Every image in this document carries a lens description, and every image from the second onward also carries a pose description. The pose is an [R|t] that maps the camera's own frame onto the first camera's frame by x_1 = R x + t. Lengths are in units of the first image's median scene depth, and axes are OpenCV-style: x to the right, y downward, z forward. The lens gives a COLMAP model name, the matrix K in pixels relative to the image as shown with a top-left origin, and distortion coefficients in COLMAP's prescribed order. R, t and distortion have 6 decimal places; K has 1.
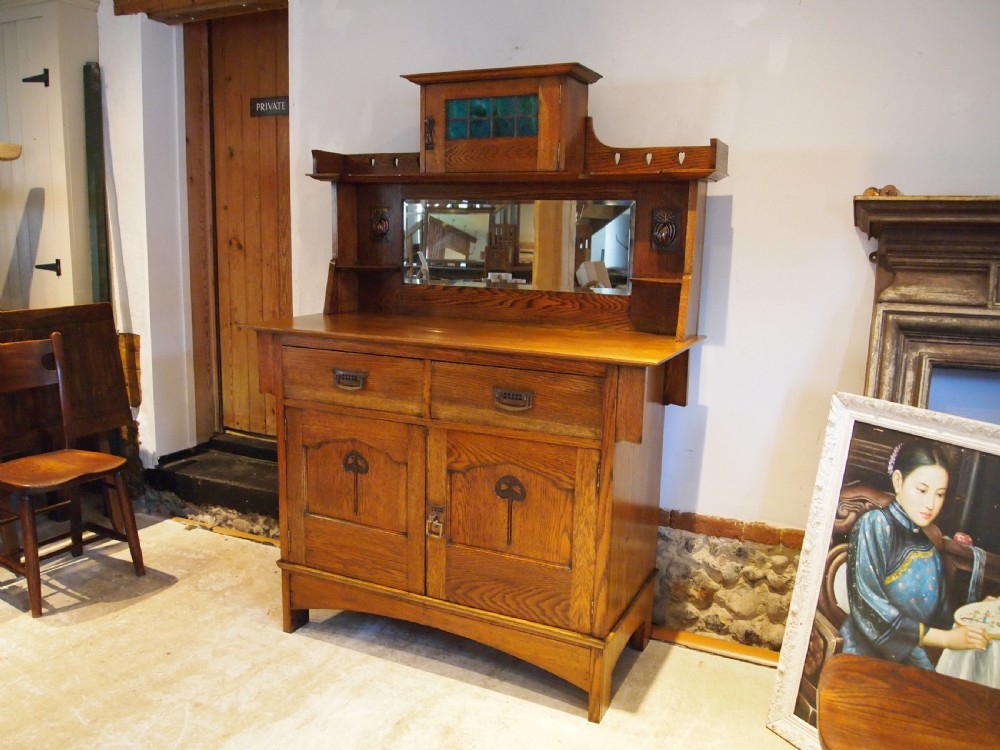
lens RADIAL K [[800.7, 0, 500.0], [0, 800.7, 375.0], [0, 0, 1]] dist [-0.047780, 0.000181]
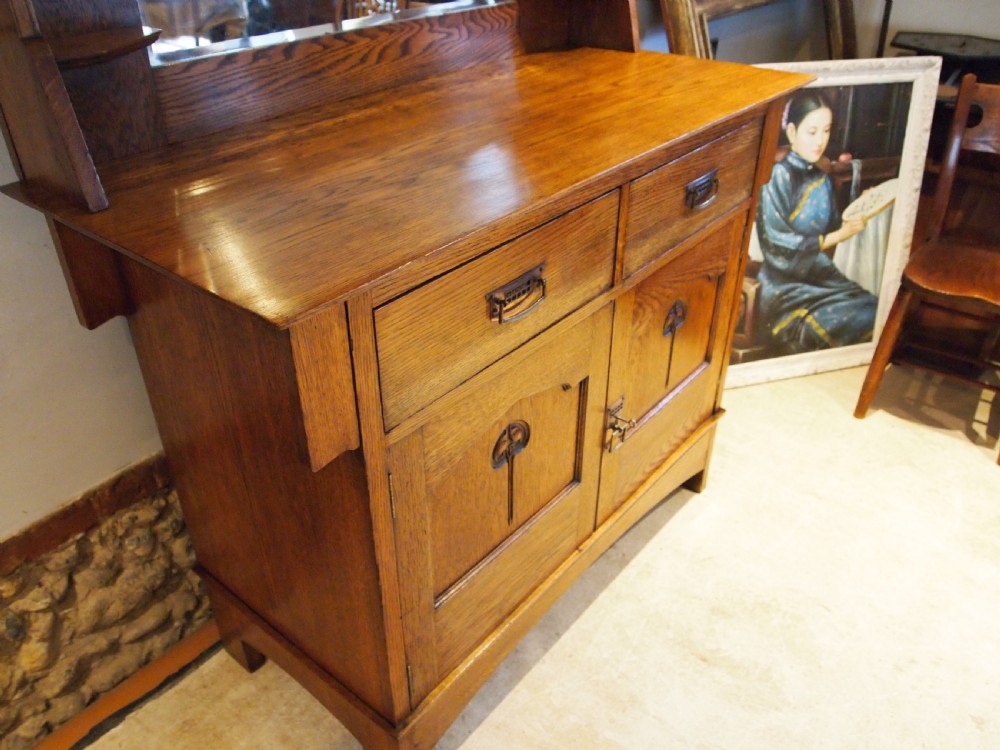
lens RADIAL K [[791.6, 0, 500.0], [0, 791.6, 375.0], [0, 0, 1]] dist [-0.044476, -0.003383]
pose [[0.236601, -0.542512, 0.806040, -0.600613], [0.178319, 0.839750, 0.512857, -0.195454], [-0.955103, 0.022390, 0.295425, 0.919565]]
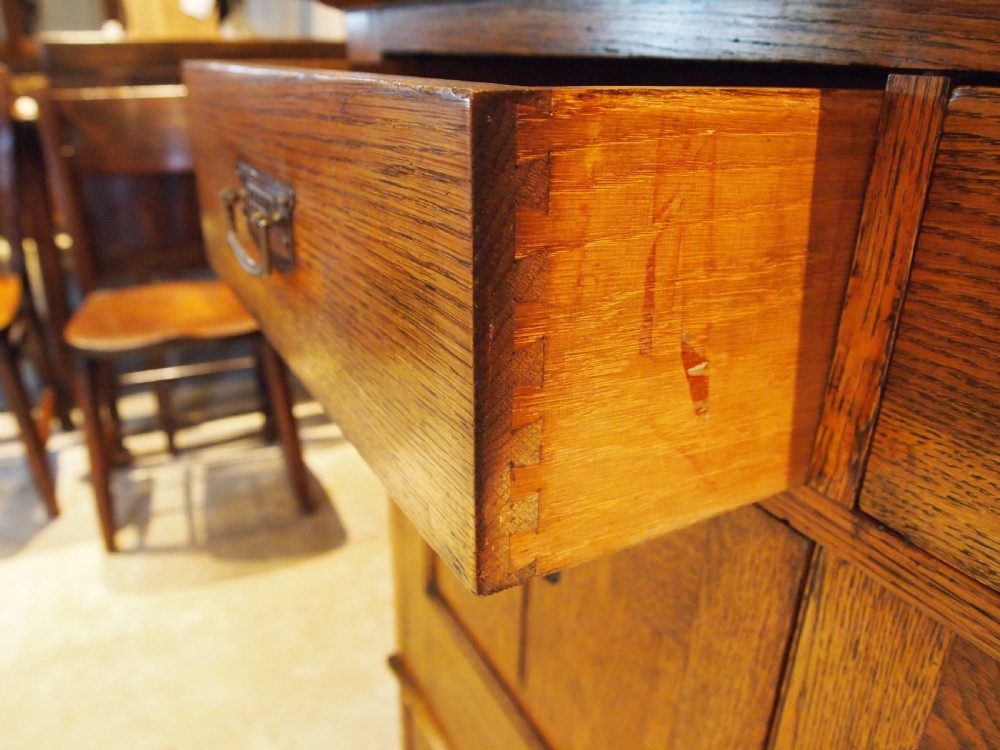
lens RADIAL K [[791.6, 0, 500.0], [0, 791.6, 375.0], [0, 0, 1]] dist [-0.044476, -0.003383]
pose [[0.823255, 0.216636, -0.524709, -0.070071], [-0.106053, 0.966739, 0.232742, 0.003875], [0.557677, -0.135959, 0.818848, 0.852346]]
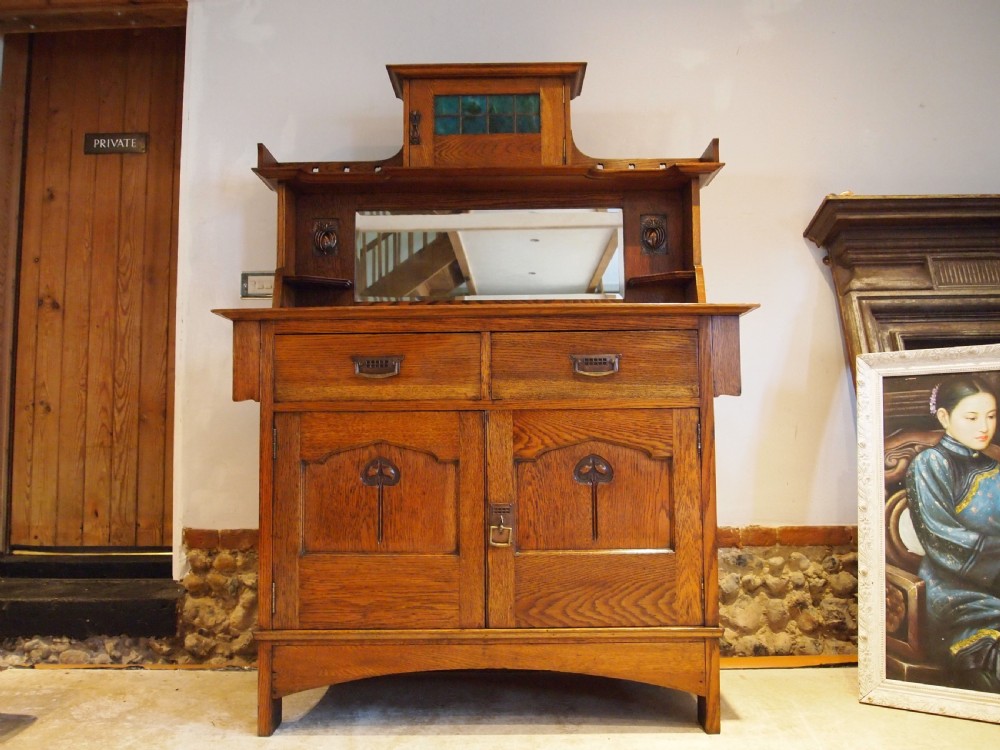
lens RADIAL K [[800.7, 0, 500.0], [0, 800.7, 375.0], [0, 0, 1]] dist [-0.047780, 0.000181]
pose [[0.905914, 0.002468, 0.423455, -0.441838], [0.102616, 0.968899, -0.225178, 0.222405], [-0.410840, 0.247445, 0.877486, 0.238368]]
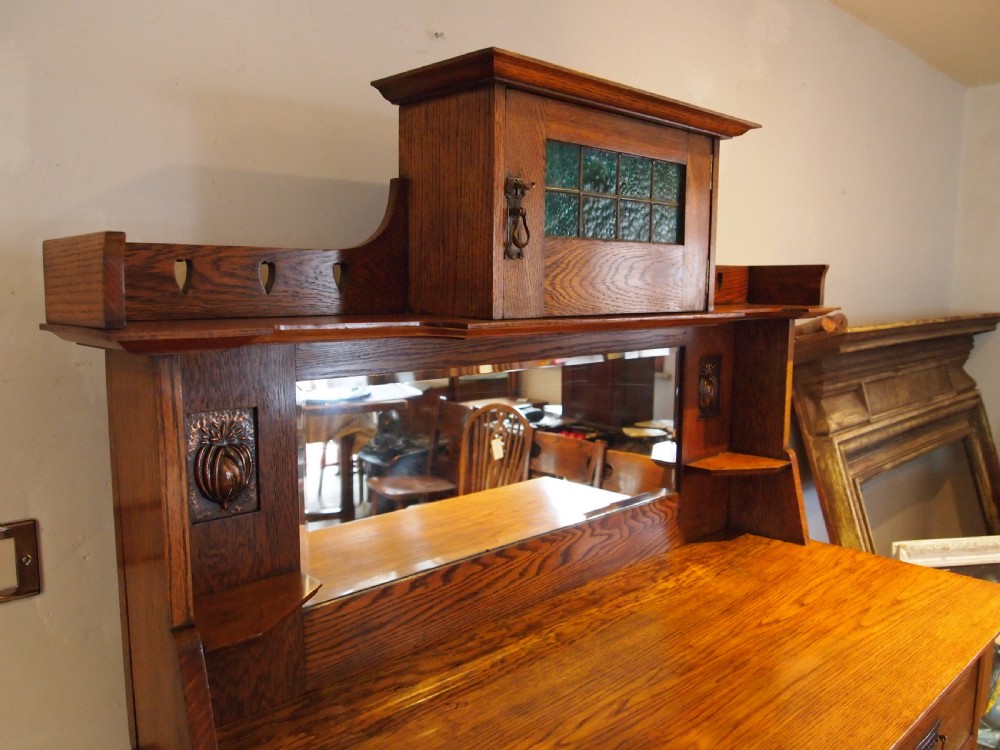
lens RADIAL K [[795.1, 0, 503.4], [0, 795.1, 374.1], [0, 0, 1]] dist [-0.043073, -0.002731]
pose [[0.349820, -0.125709, 0.928344, -0.509627], [0.167010, 0.983450, 0.070238, -0.288814], [-0.921810, 0.130472, 0.365025, 0.984901]]
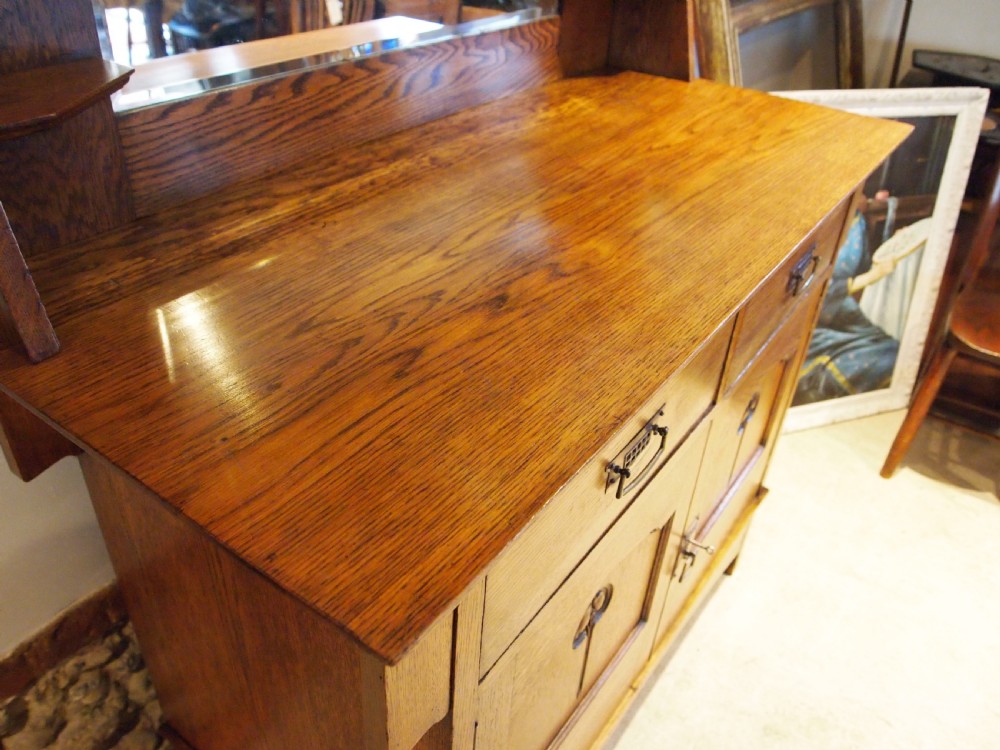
lens RADIAL K [[789.1, 0, 502.5], [0, 789.1, 374.3], [0, 0, 1]] dist [-0.046872, 0.000435]
pose [[0.169174, -0.564138, 0.808164, -0.464028], [0.121792, 0.825664, 0.550859, -0.218584], [-0.978032, 0.005237, 0.208388, 1.031719]]
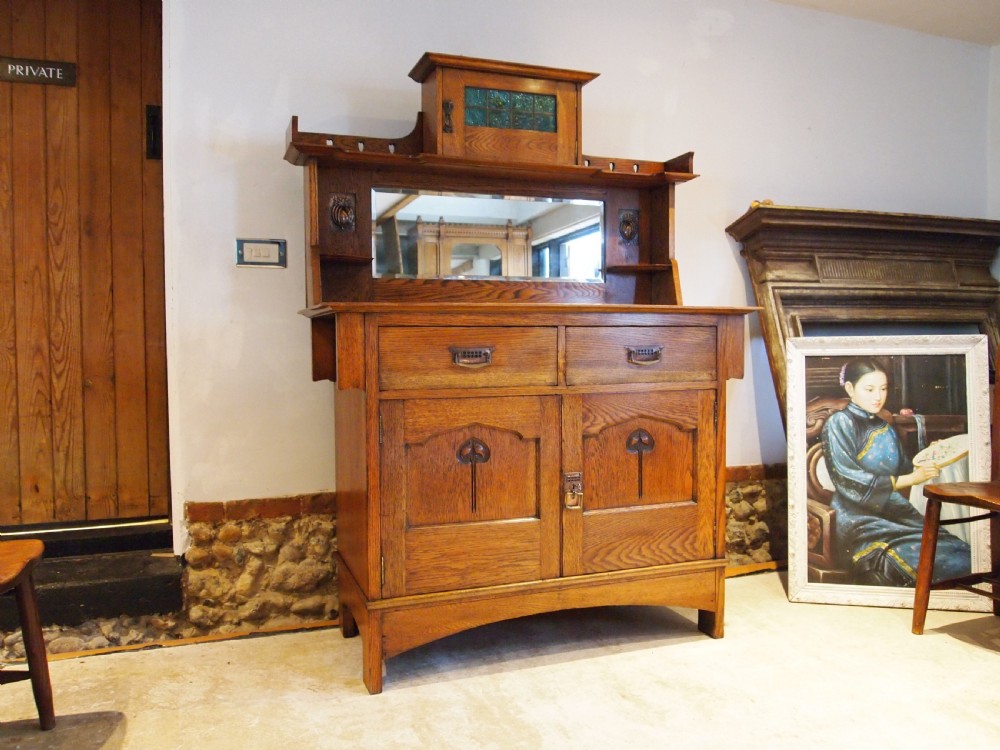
lens RADIAL K [[800.7, 0, 500.0], [0, 800.7, 375.0], [0, 0, 1]] dist [-0.047780, 0.000181]
pose [[0.696691, -0.054256, 0.715316, -0.854556], [0.149414, 0.986243, -0.070718, 0.099444], [-0.701639, 0.156147, 0.695213, 0.365836]]
